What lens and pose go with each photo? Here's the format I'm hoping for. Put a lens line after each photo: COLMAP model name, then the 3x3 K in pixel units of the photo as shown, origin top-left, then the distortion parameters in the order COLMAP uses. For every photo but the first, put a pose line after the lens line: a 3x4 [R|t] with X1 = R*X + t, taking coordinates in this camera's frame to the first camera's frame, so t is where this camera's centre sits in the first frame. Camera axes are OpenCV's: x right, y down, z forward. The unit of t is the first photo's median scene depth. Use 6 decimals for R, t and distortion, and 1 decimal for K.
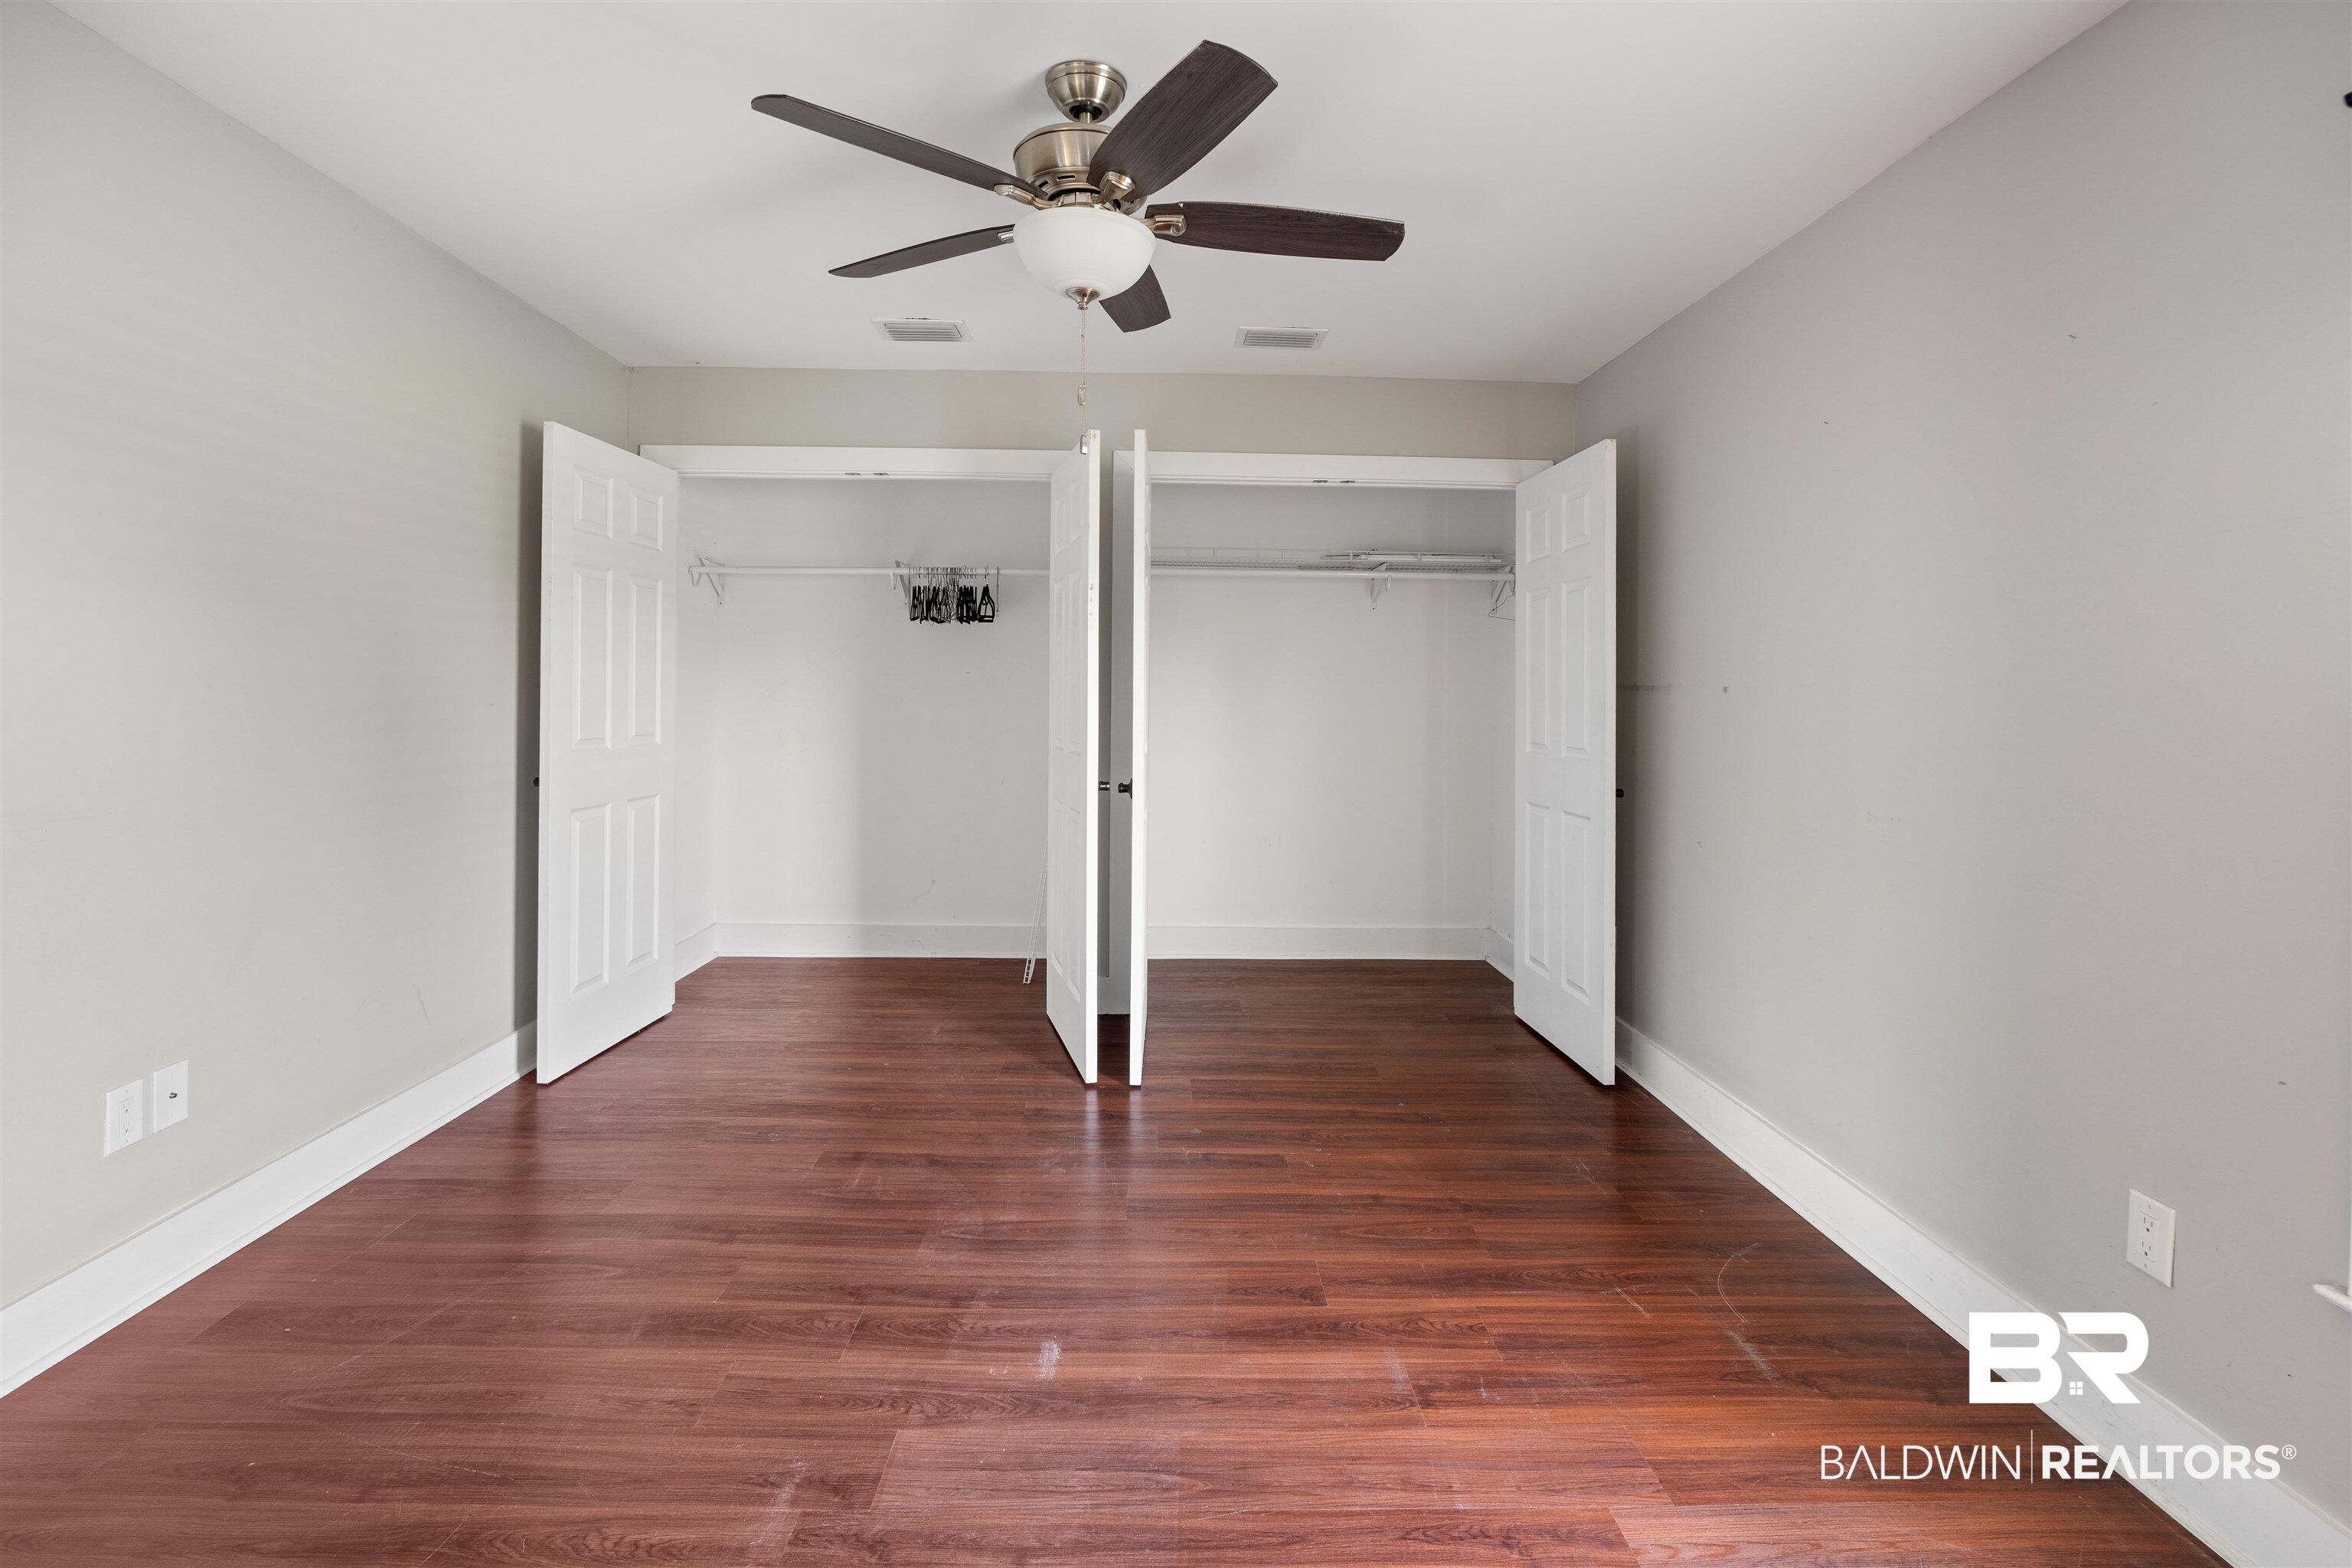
lens RADIAL K [[1031.8, 0, 1180.5], [0, 1031.8, 738.0], [0, 0, 1]] dist [-0.022883, 0.000199]
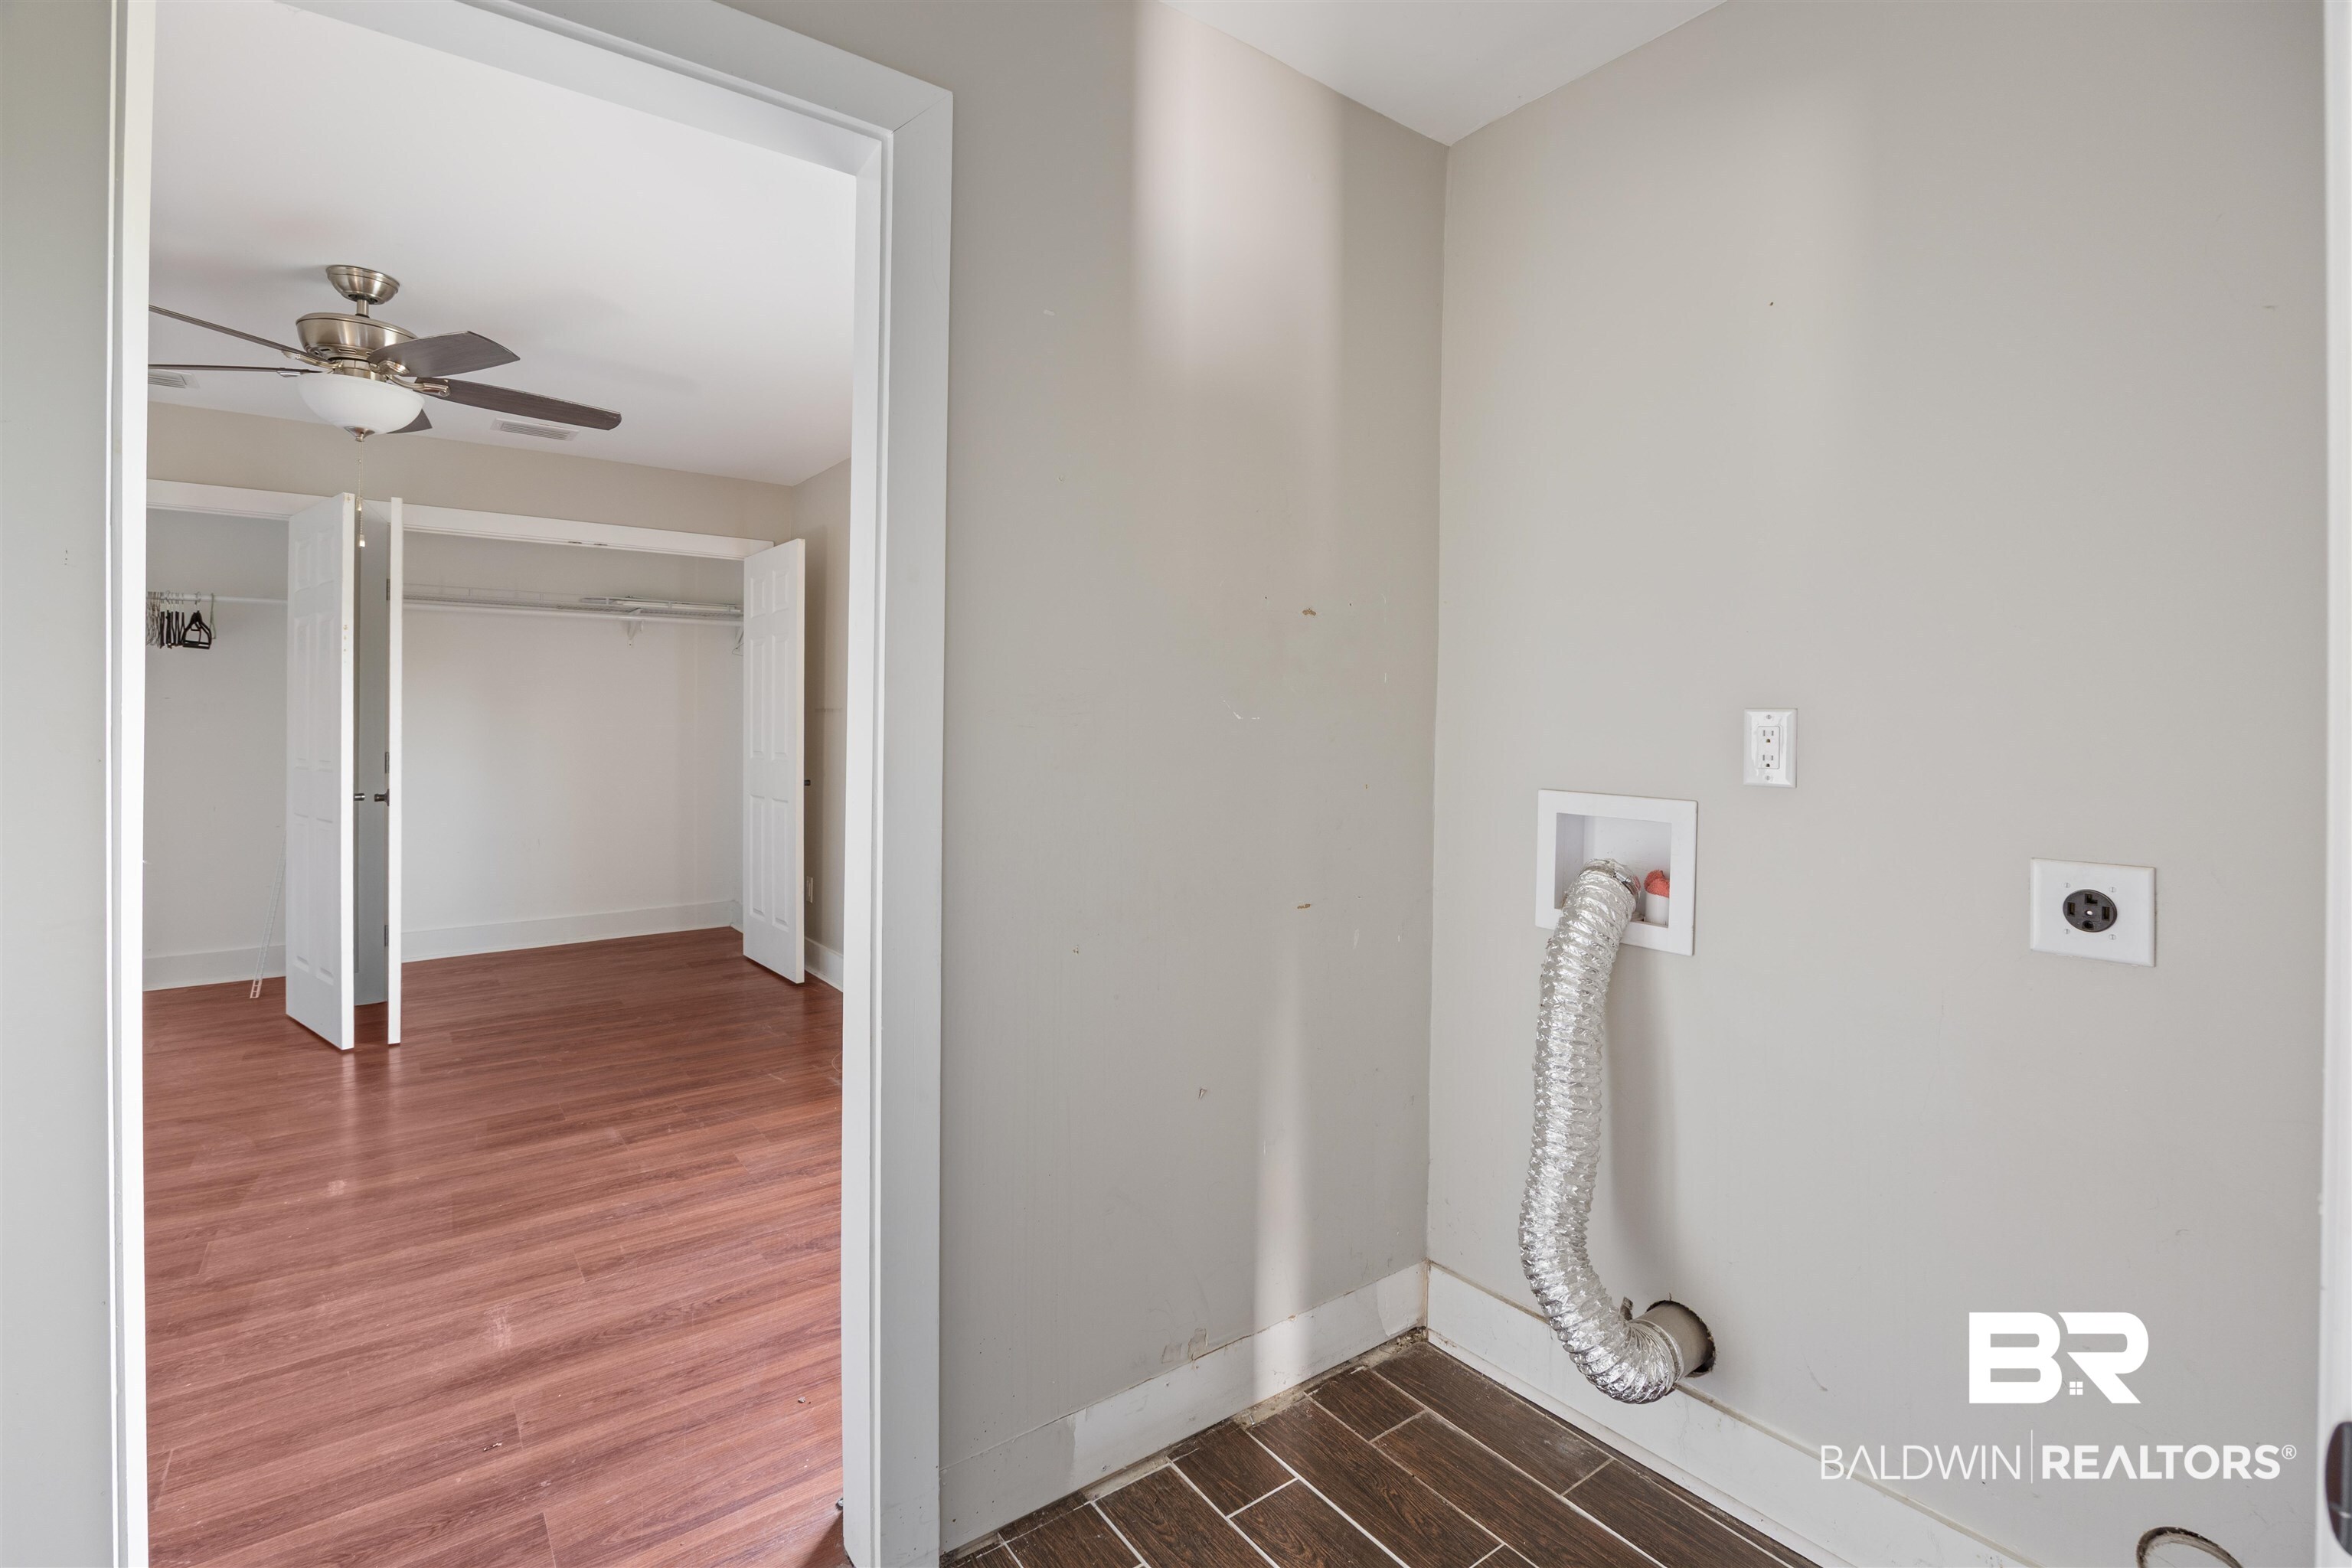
lens RADIAL K [[1064.0, 0, 1185.6], [0, 1064.0, 704.1], [0, 0, 1]] dist [-0.000162, -0.000197]
pose [[0.808752, -0.001286, 0.588148, -0.026095], [0.032209, 0.998594, -0.042107, 0.023674], [-0.587267, 0.052998, 0.807656, -0.550032]]
